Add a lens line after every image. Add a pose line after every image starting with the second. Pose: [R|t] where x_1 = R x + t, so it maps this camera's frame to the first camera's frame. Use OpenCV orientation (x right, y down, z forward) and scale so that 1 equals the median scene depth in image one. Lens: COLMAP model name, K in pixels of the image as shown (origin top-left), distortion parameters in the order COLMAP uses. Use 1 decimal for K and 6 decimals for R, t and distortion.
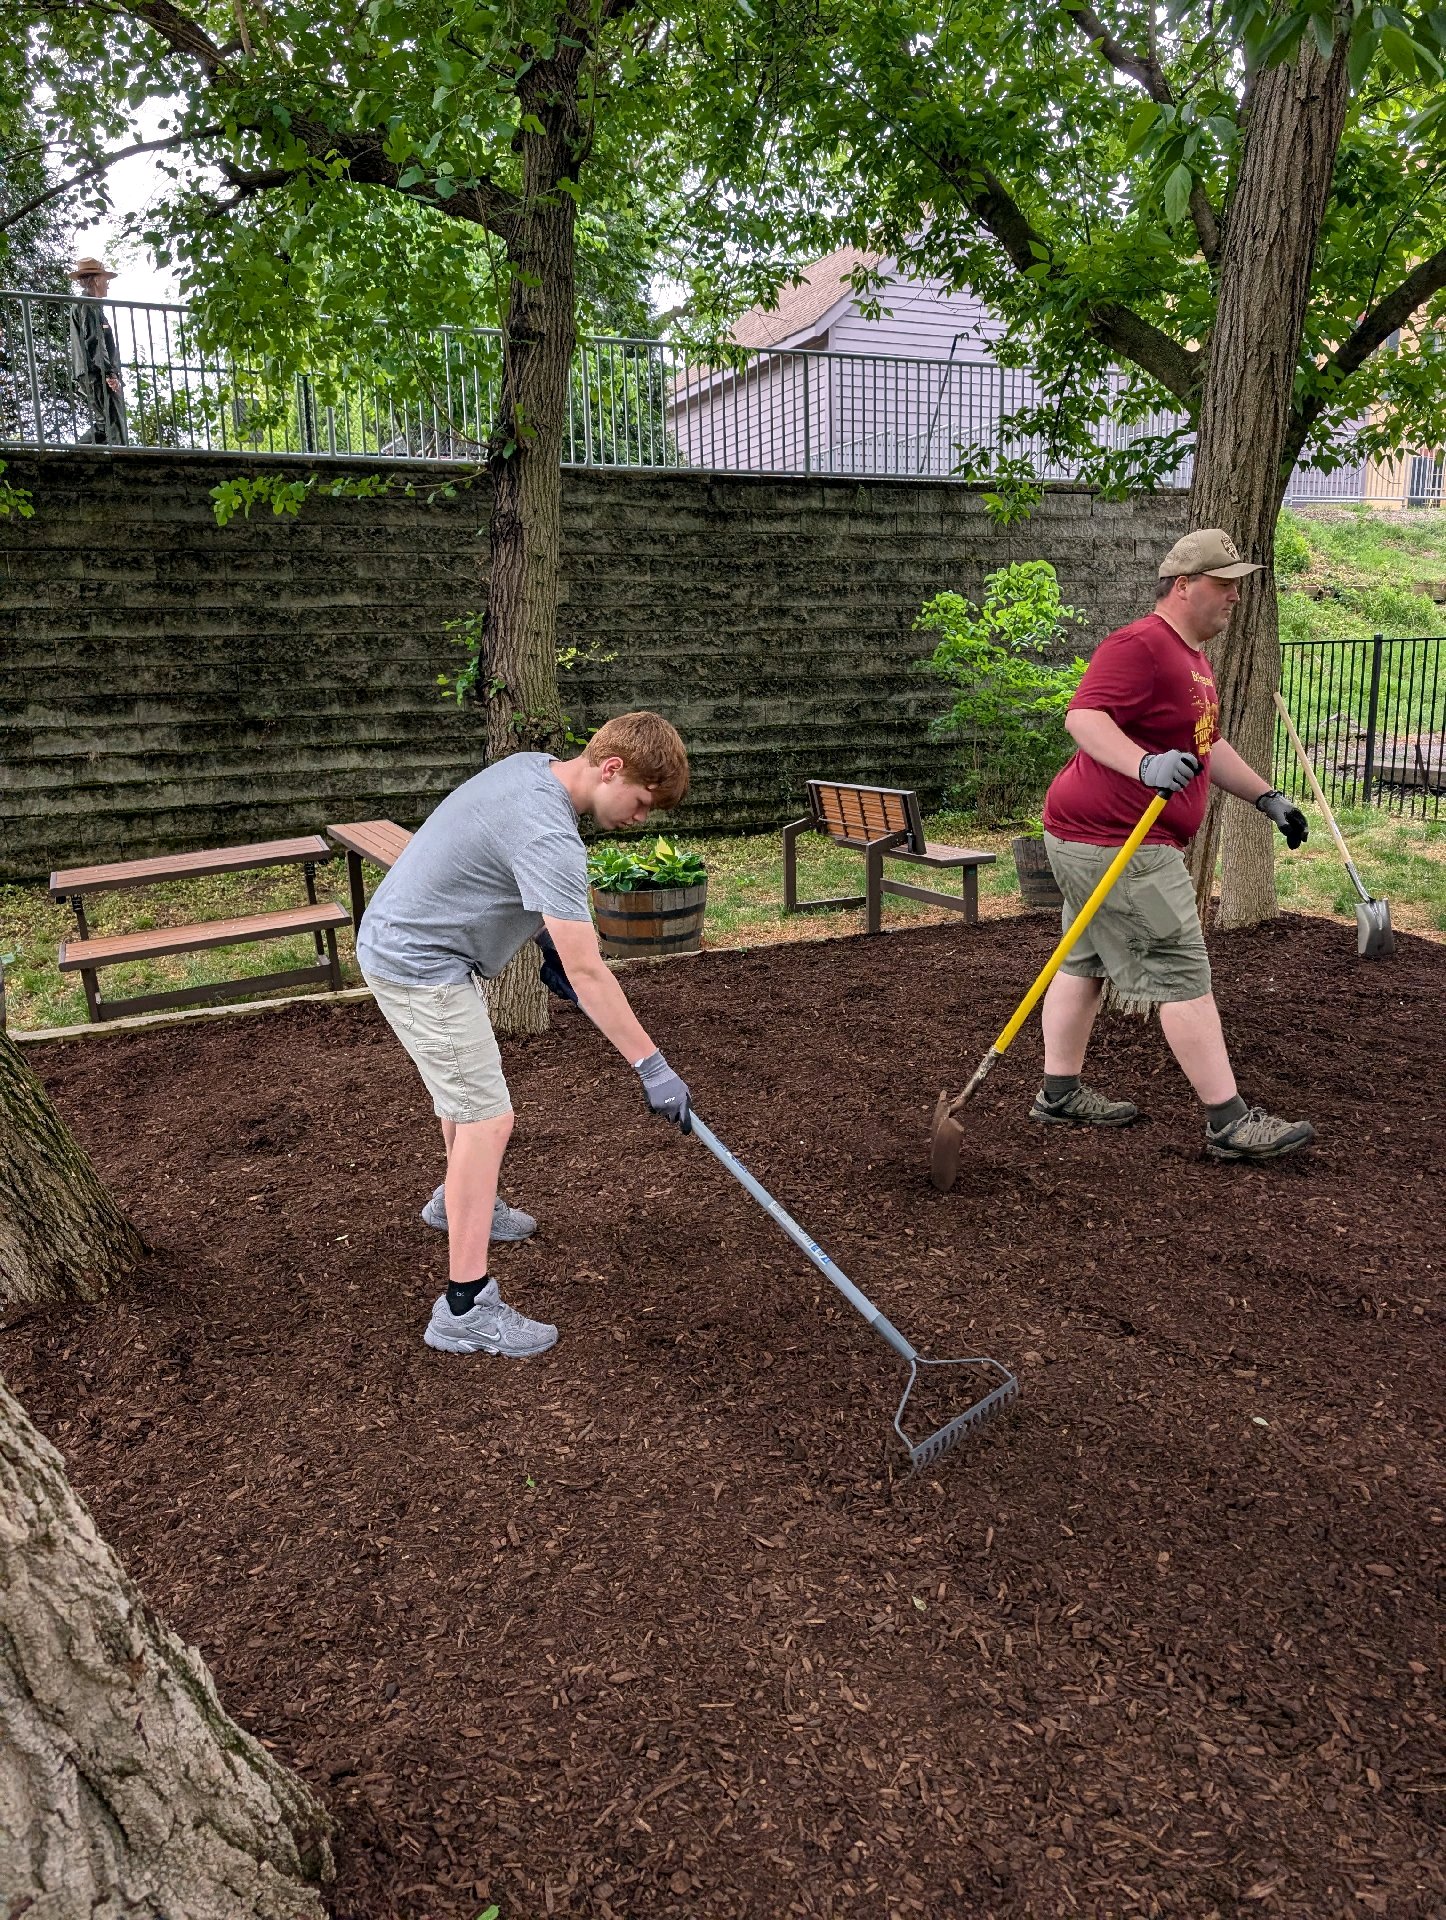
lens RADIAL K [[1399.5, 0, 730.0], [0, 1399.5, 947.8], [0, 0, 1]] dist [0.008094, 0.018441]
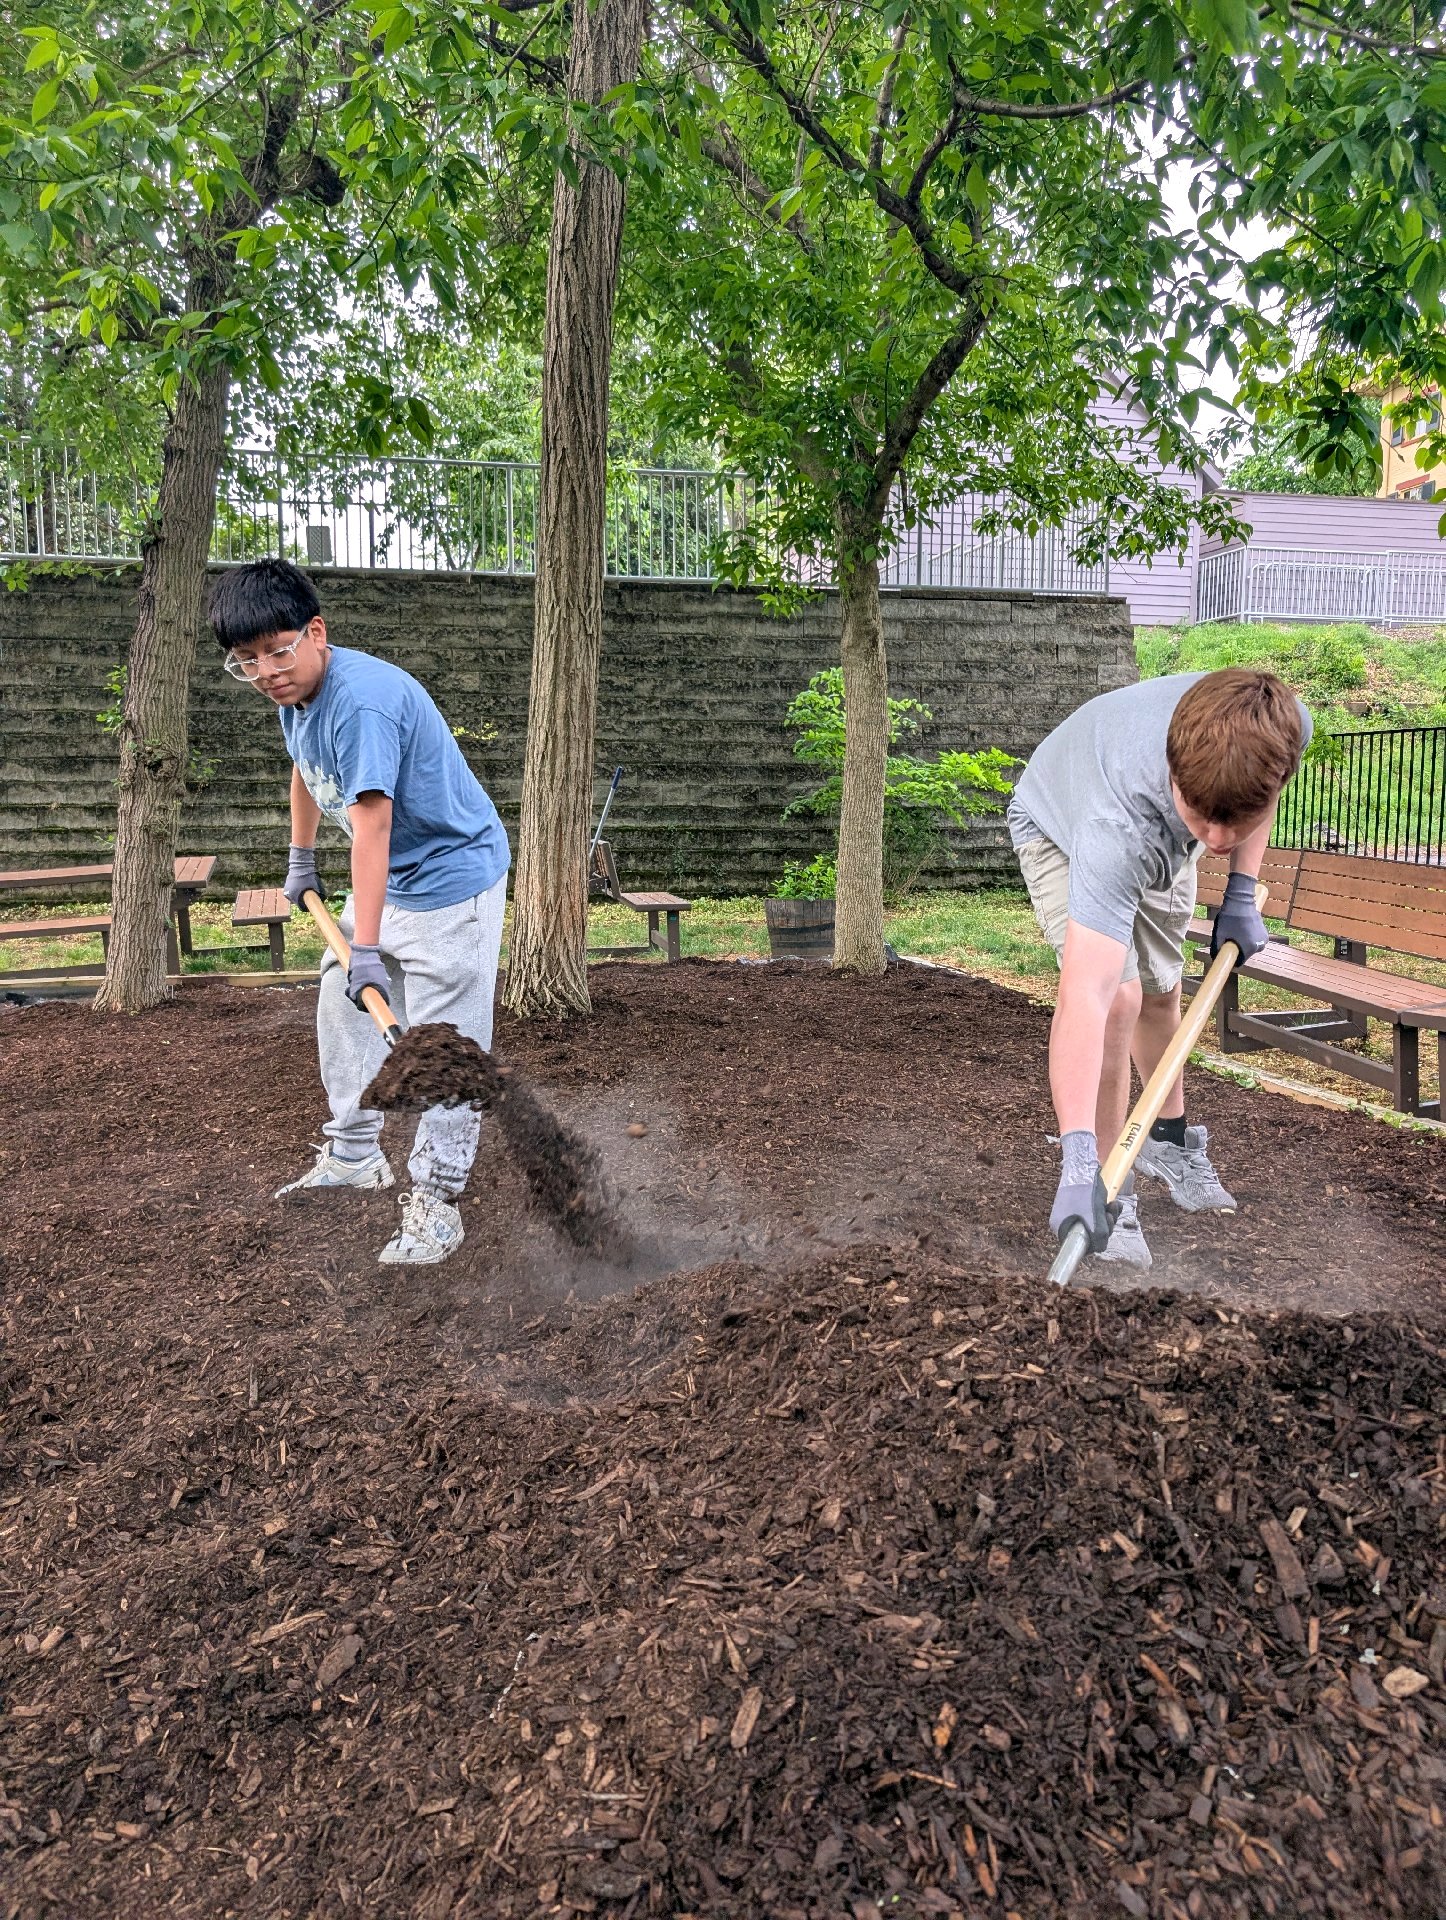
lens RADIAL K [[1399.5, 0, 745.9], [0, 1399.5, 975.8], [0, 0, 1]] dist [0.008094, 0.018441]
pose [[0.980416, 0.050150, -0.190446, 0.317506], [-0.063598, 0.995846, -0.065164, 0.043463], [0.186387, 0.076000, 0.979532, -0.056311]]
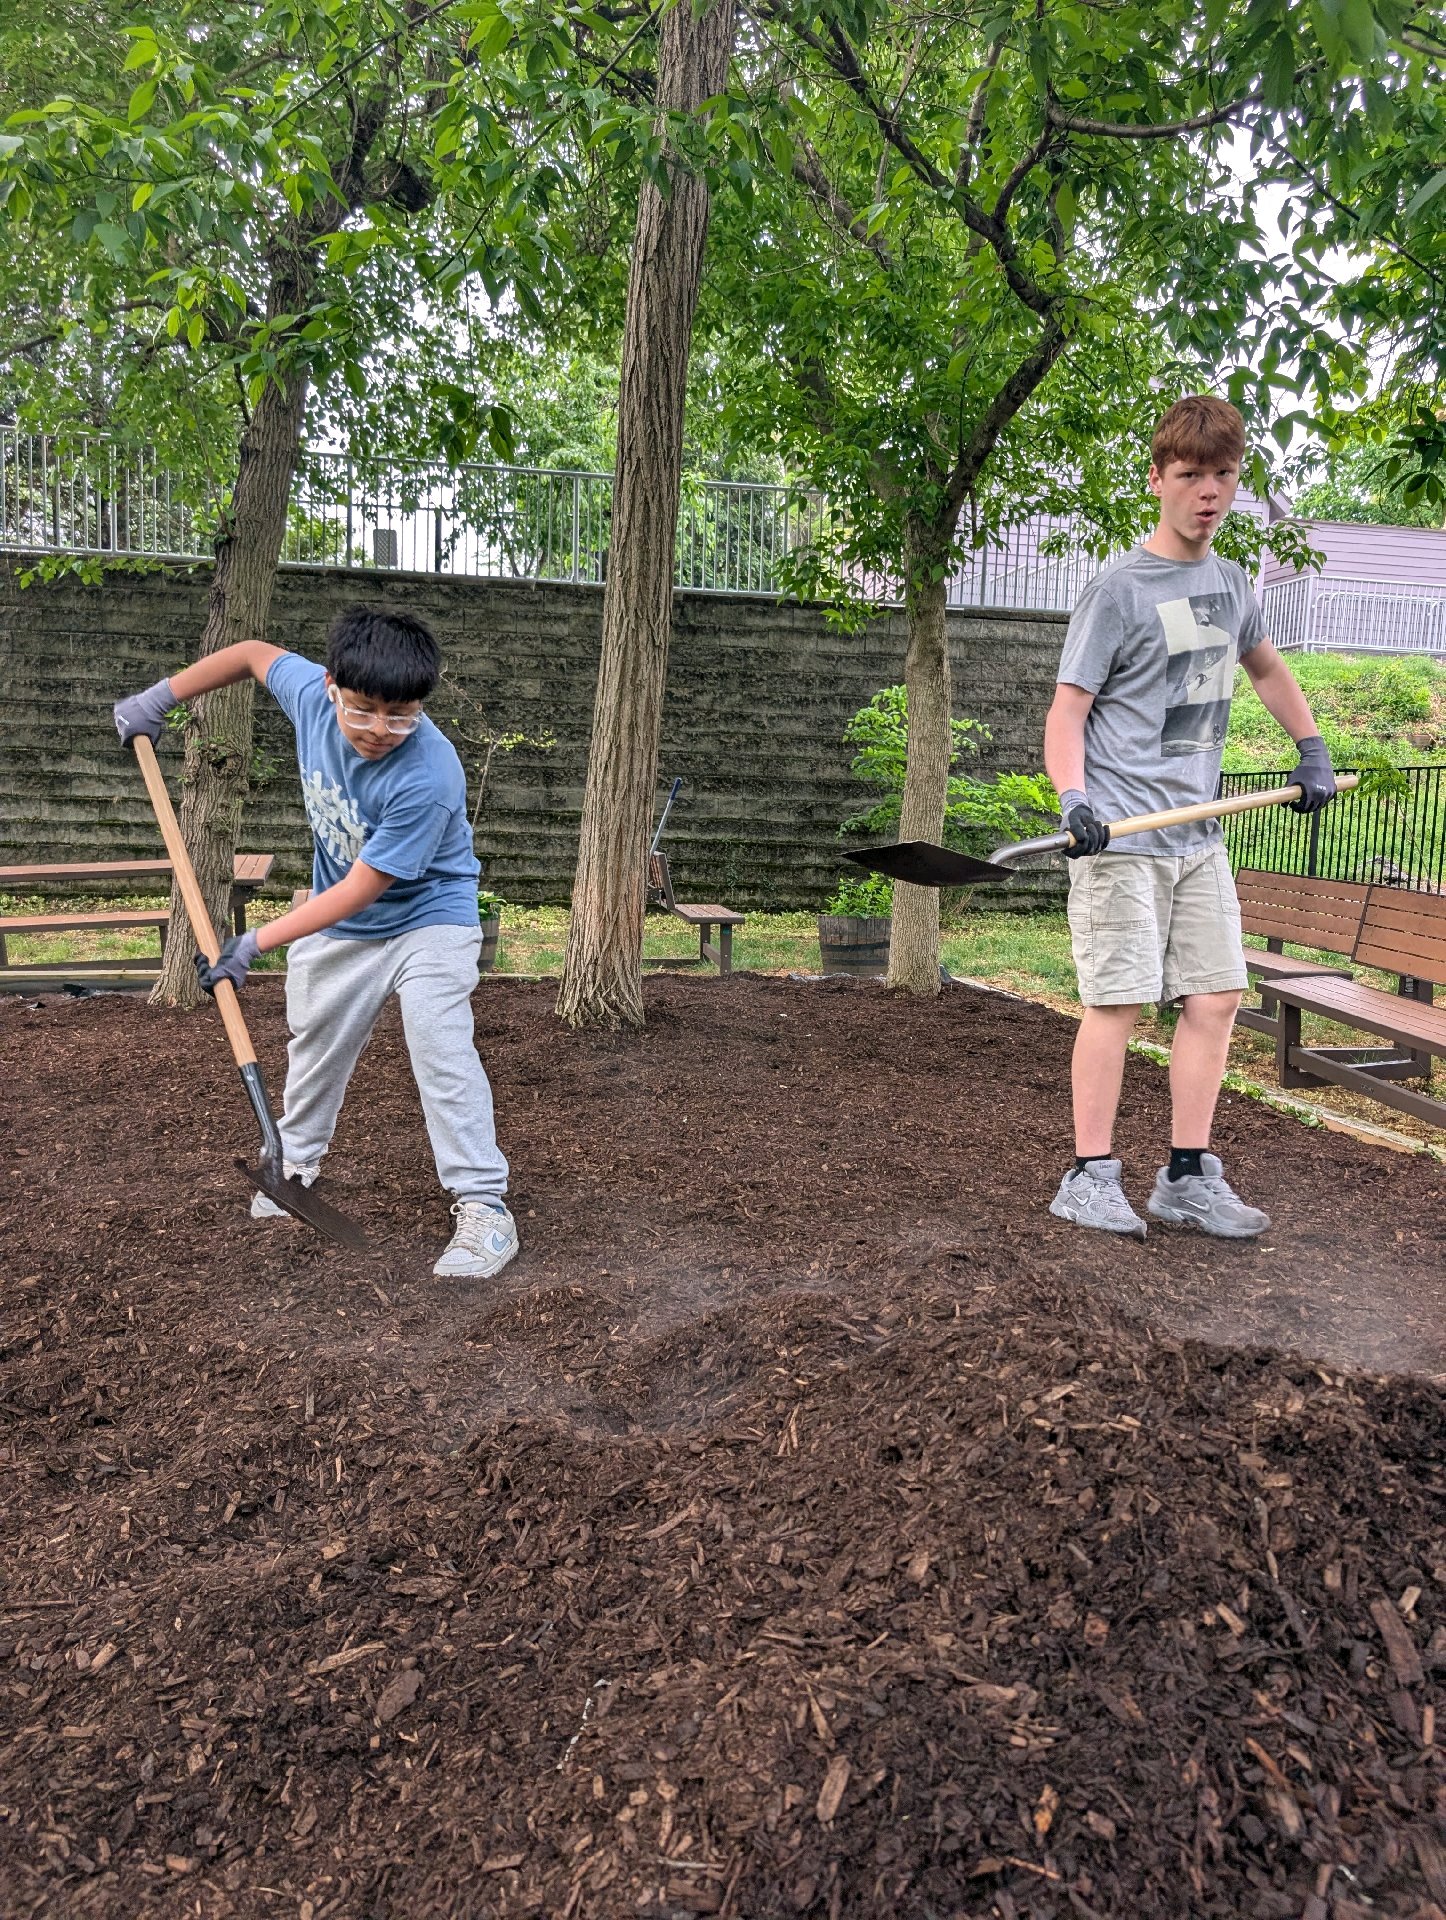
lens RADIAL K [[1399.5, 0, 758.5], [0, 1399.5, 977.5], [0, 0, 1]] dist [0.008094, 0.018441]
pose [[0.973601, 0.082157, -0.212958, 0.312147], [-0.099413, 0.992466, -0.071610, 0.042351], [0.205470, 0.090891, 0.974434, -0.053299]]
